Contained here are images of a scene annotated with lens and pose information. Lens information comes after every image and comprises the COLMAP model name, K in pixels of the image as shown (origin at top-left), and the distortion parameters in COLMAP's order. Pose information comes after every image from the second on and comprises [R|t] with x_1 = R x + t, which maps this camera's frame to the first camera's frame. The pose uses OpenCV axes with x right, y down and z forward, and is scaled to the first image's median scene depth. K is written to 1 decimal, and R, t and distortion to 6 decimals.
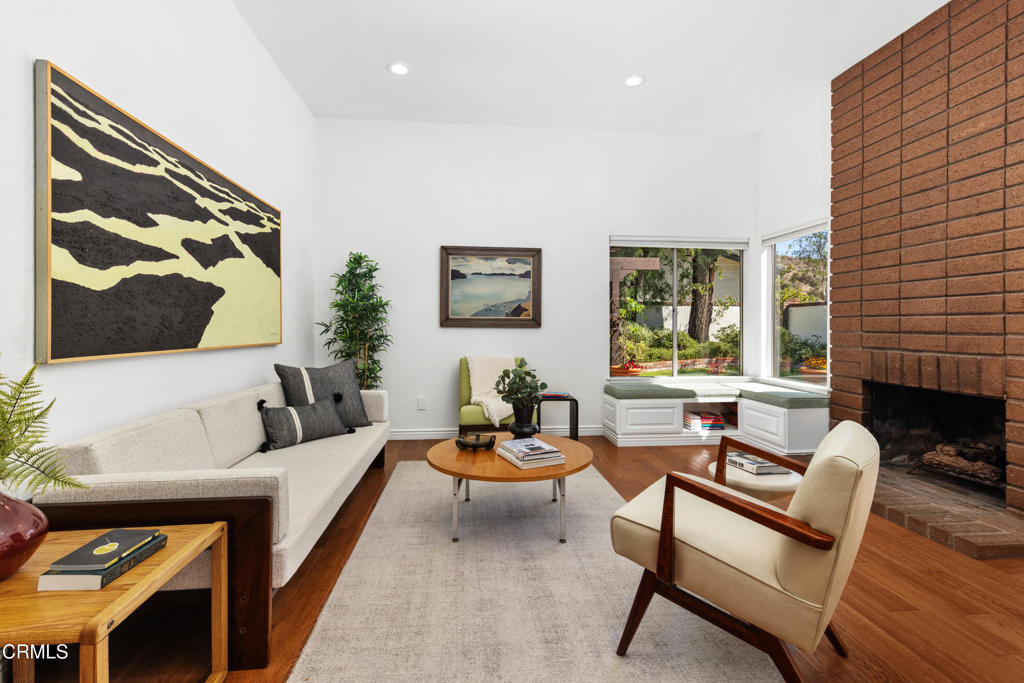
lens RADIAL K [[471.4, 0, 503.0], [0, 471.4, 334.1], [0, 0, 1]] dist [0.004169, 0.000081]
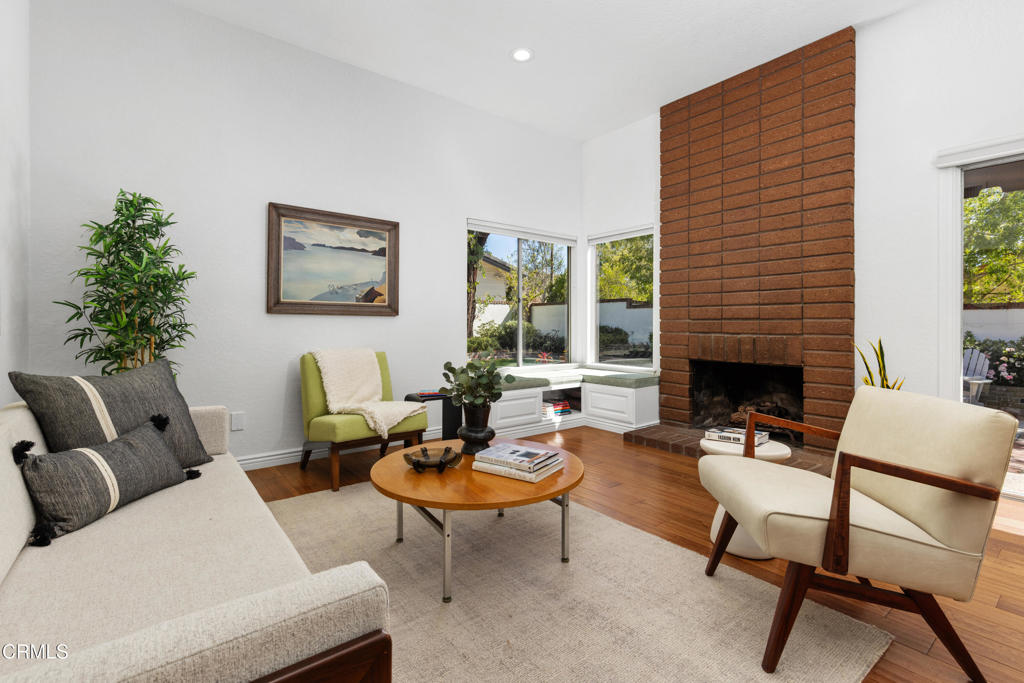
lens RADIAL K [[471.4, 0, 505.6], [0, 471.4, 329.3], [0, 0, 1]] dist [0.004169, 0.000081]
pose [[0.839157, -0.004522, 0.543871, -0.297599], [0.009109, 0.999942, -0.005741, 0.023182], [-0.543814, 0.009772, 0.839149, 0.249665]]
